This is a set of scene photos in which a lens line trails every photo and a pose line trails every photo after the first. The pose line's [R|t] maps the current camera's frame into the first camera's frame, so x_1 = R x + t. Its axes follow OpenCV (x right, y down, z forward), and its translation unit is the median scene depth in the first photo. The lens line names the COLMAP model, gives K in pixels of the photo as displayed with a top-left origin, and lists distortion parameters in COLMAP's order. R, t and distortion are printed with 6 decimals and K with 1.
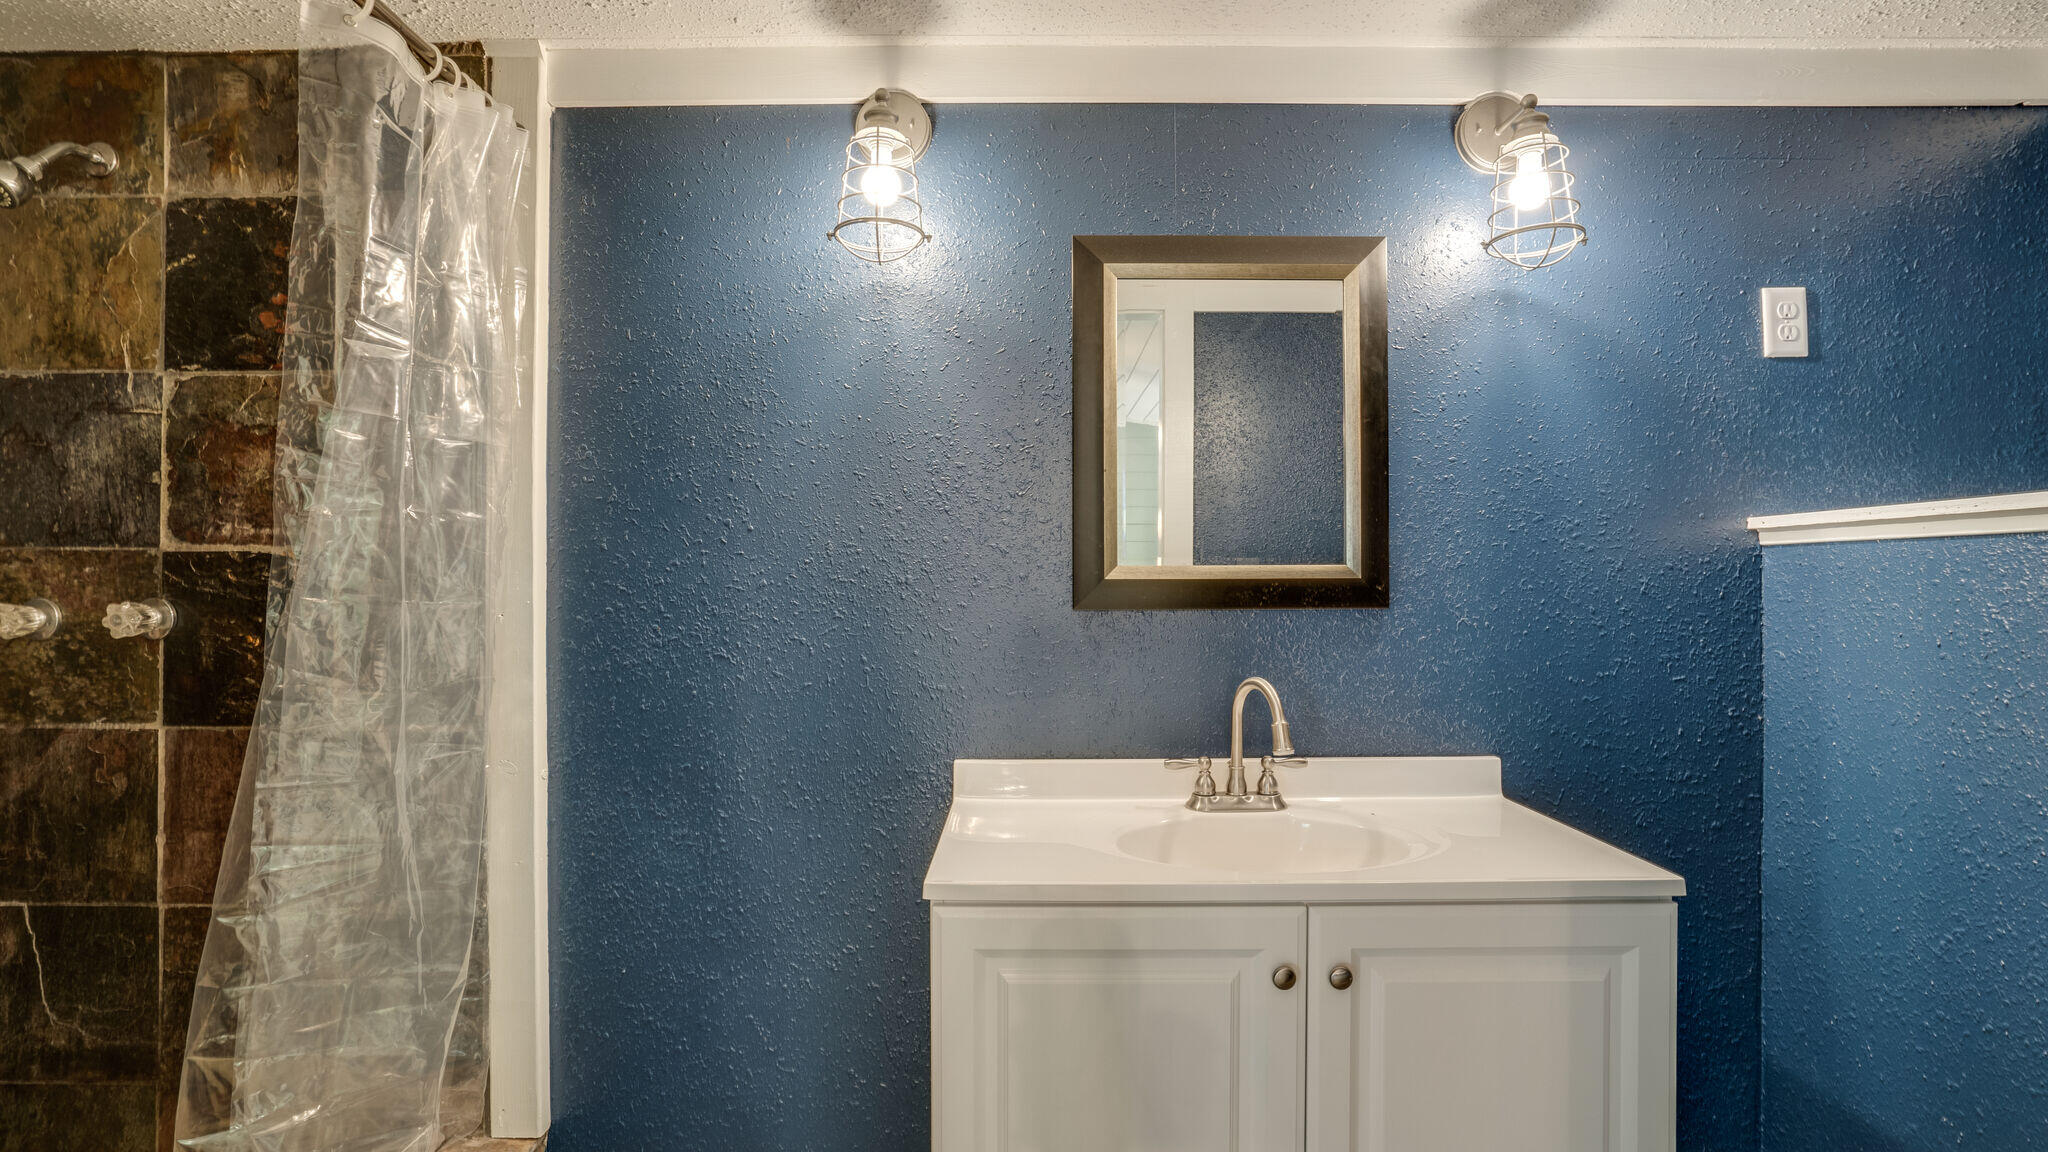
lens RADIAL K [[949.7, 0, 1024.1], [0, 949.7, 578.3], [0, 0, 1]] dist [-0.035623, 0.018752]
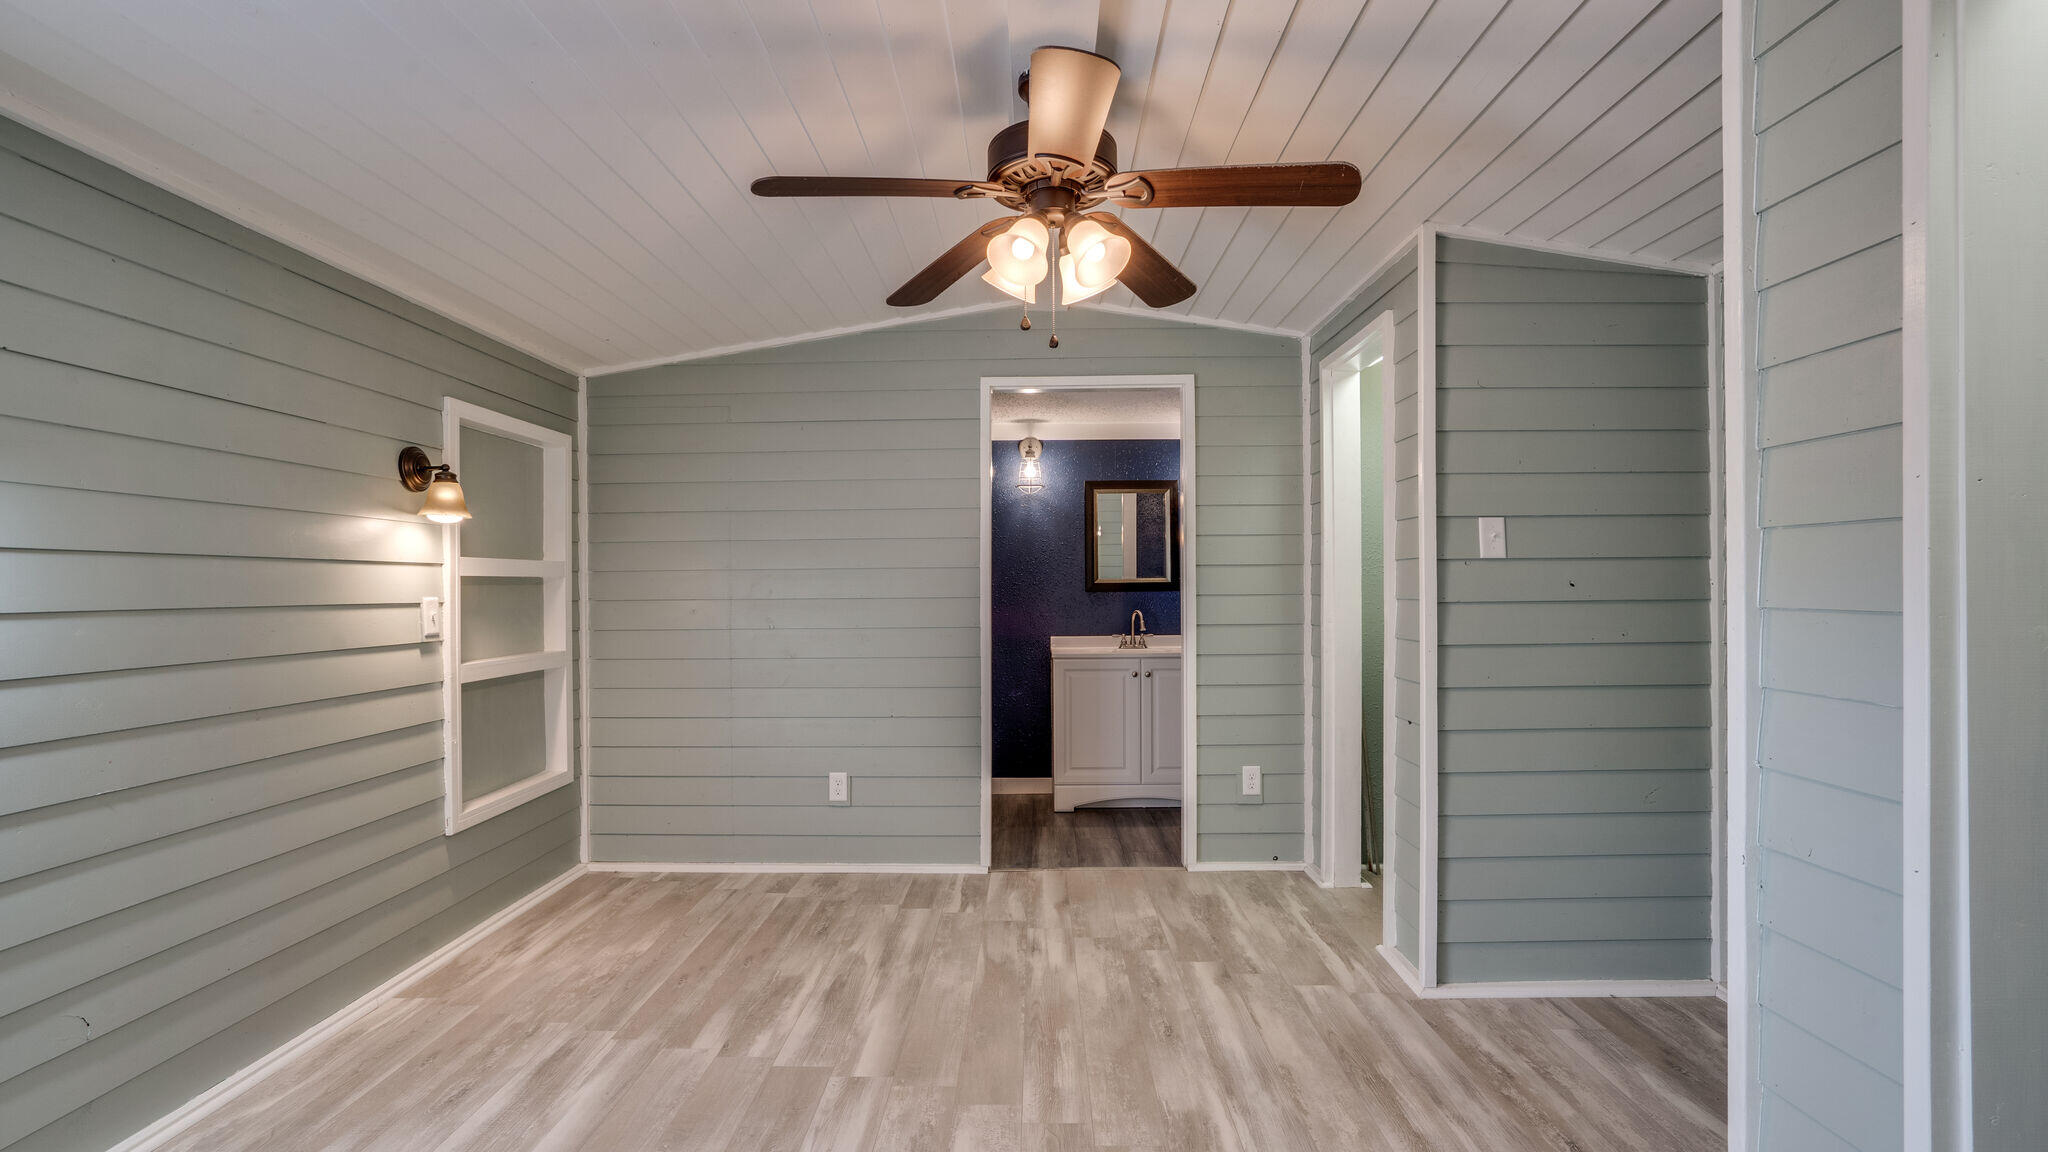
lens RADIAL K [[949.7, 0, 1016.5], [0, 949.7, 578.8], [0, 0, 1]] dist [-0.035623, 0.018752]
pose [[0.999848, -0.008796, -0.015053, -0.145757], [0.008726, 0.999951, -0.004714, -0.006513], [0.015094, 0.004582, 0.999876, -2.384270]]
